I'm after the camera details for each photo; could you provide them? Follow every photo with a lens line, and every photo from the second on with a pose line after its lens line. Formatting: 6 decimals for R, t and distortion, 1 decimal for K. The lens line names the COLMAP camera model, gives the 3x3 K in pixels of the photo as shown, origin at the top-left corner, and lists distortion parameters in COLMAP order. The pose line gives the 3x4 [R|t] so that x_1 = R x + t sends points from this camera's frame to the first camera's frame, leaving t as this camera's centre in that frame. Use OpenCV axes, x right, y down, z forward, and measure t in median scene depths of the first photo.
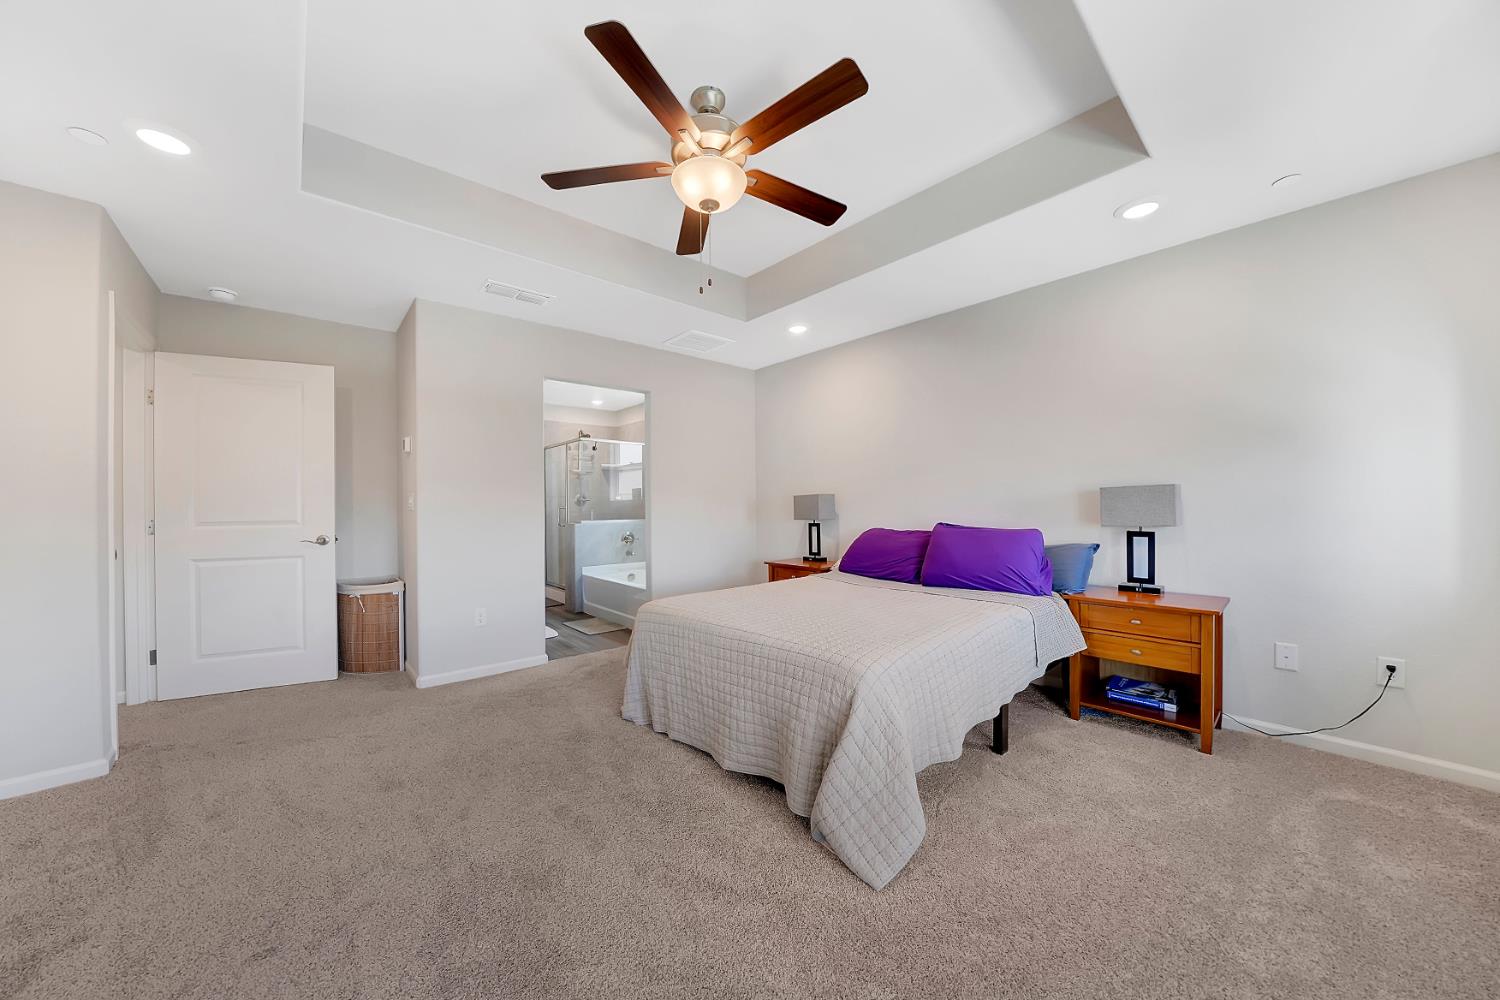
lens RADIAL K [[523.9, 0, 742.9], [0, 523.9, 502.5], [0, 0, 1]] dist [-0.015004, -0.000033]
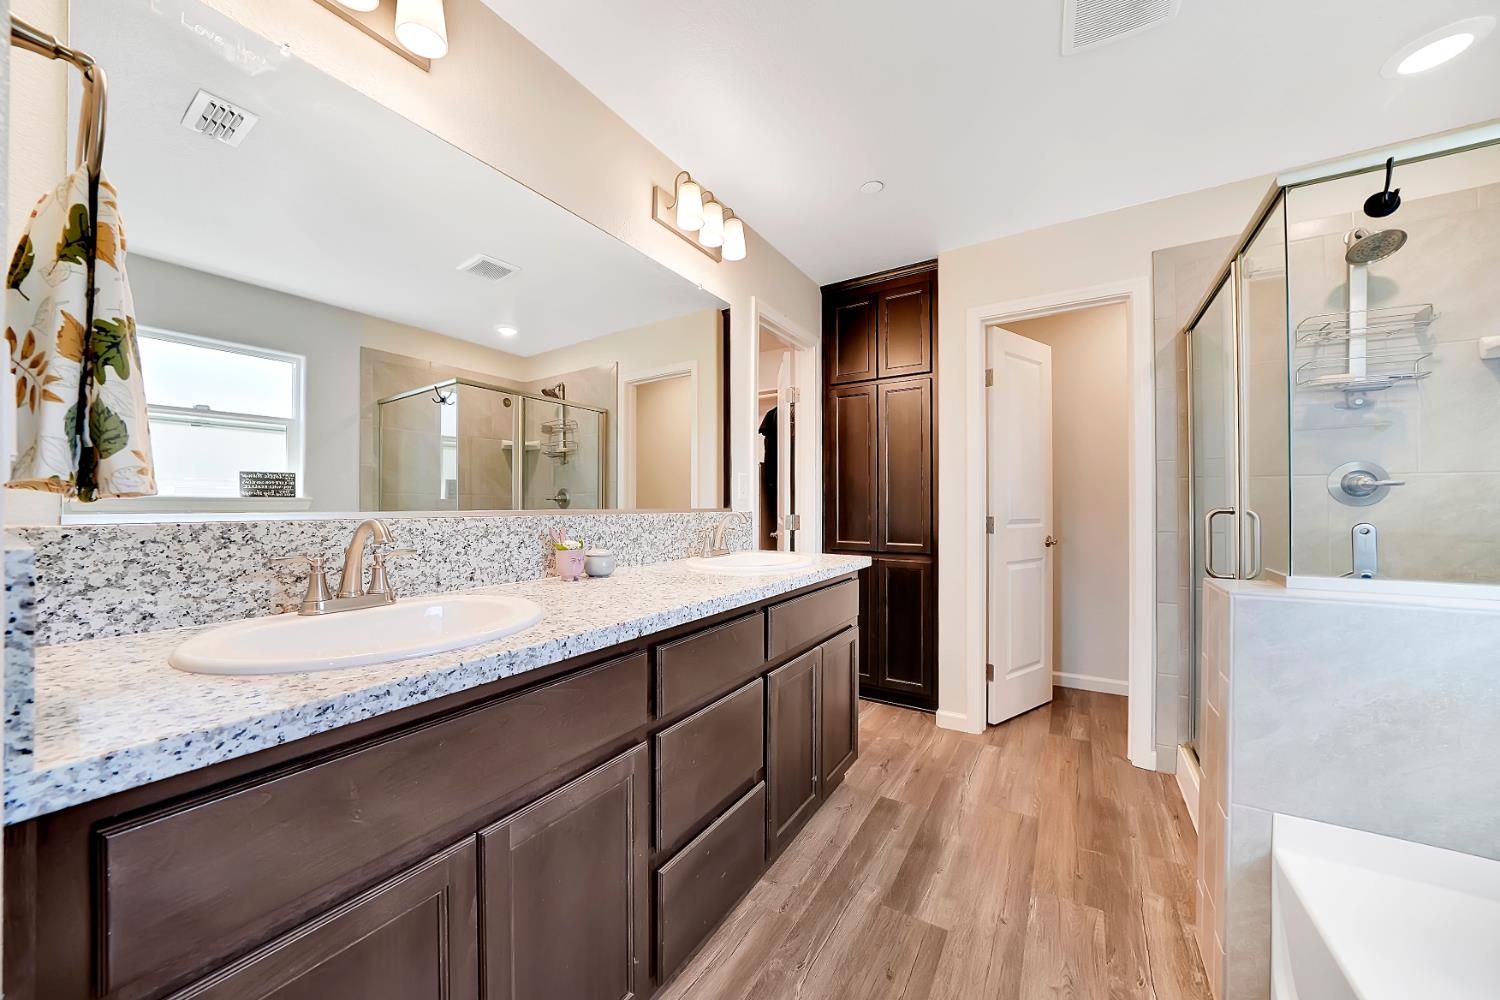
lens RADIAL K [[523.9, 0, 742.9], [0, 523.9, 502.5], [0, 0, 1]] dist [-0.015004, -0.000033]
pose [[0.312282, 0.004773, -0.949978, -0.153732], [-0.001847, 0.999989, 0.004417, 0.005202], [0.949988, 0.000376, 0.312287, 0.610311]]
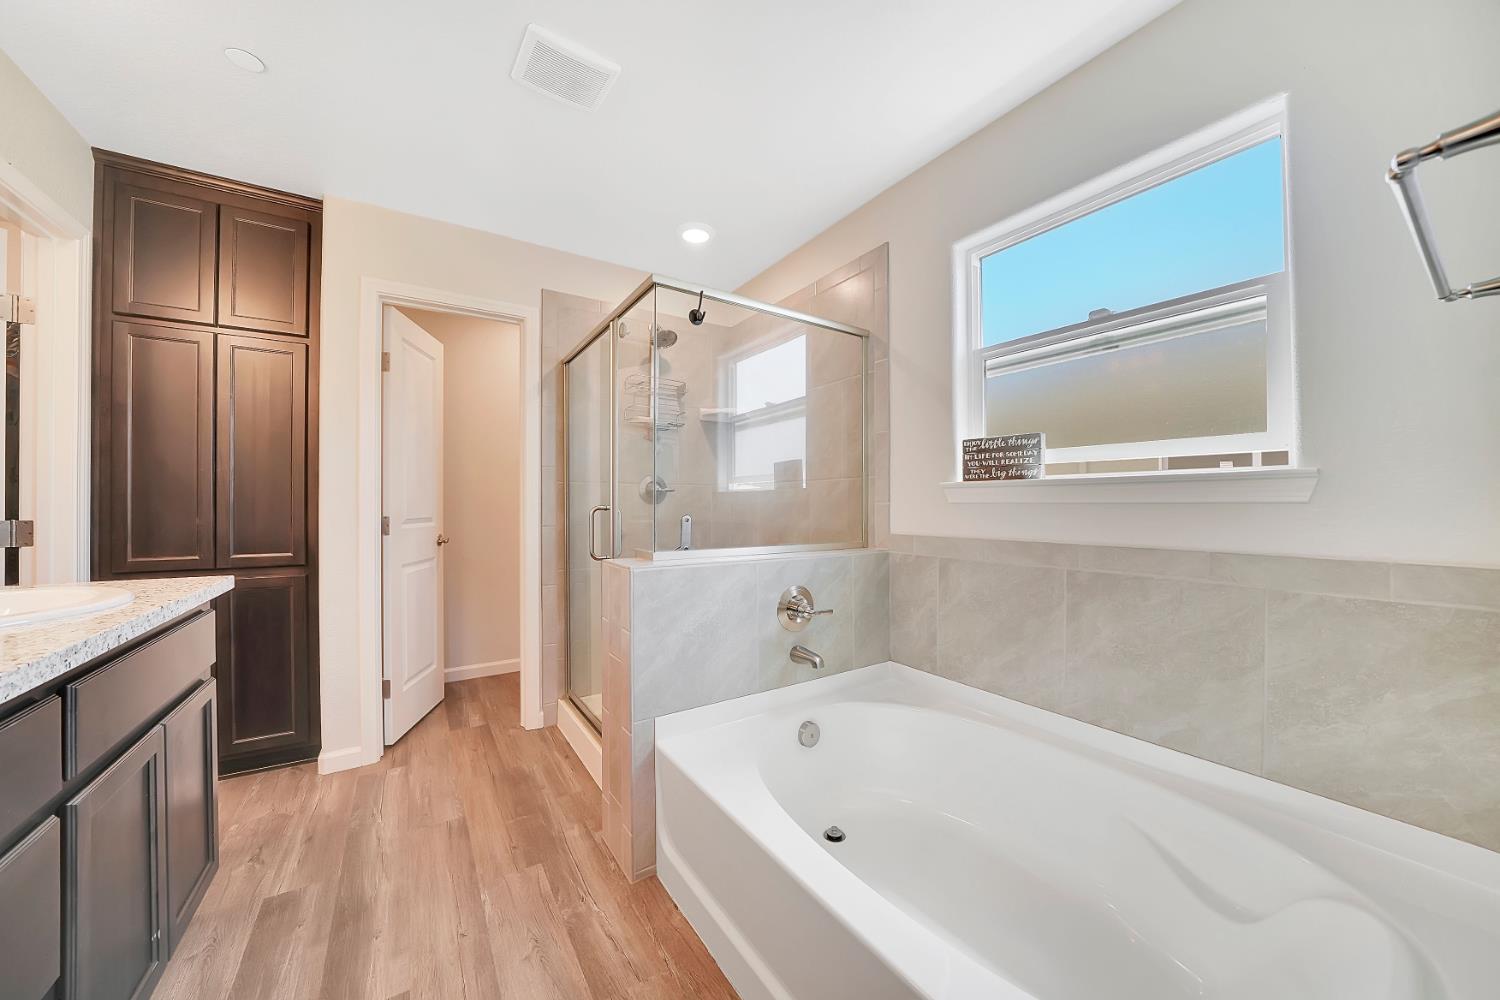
lens RADIAL K [[523.9, 0, 742.9], [0, 523.9, 502.5], [0, 0, 1]] dist [-0.015004, -0.000033]
pose [[0.991718, 0.010531, -0.128003, -0.184415], [-0.010647, 0.999943, -0.000220, 0.005435], [0.127994, 0.001581, 0.991774, 0.590989]]
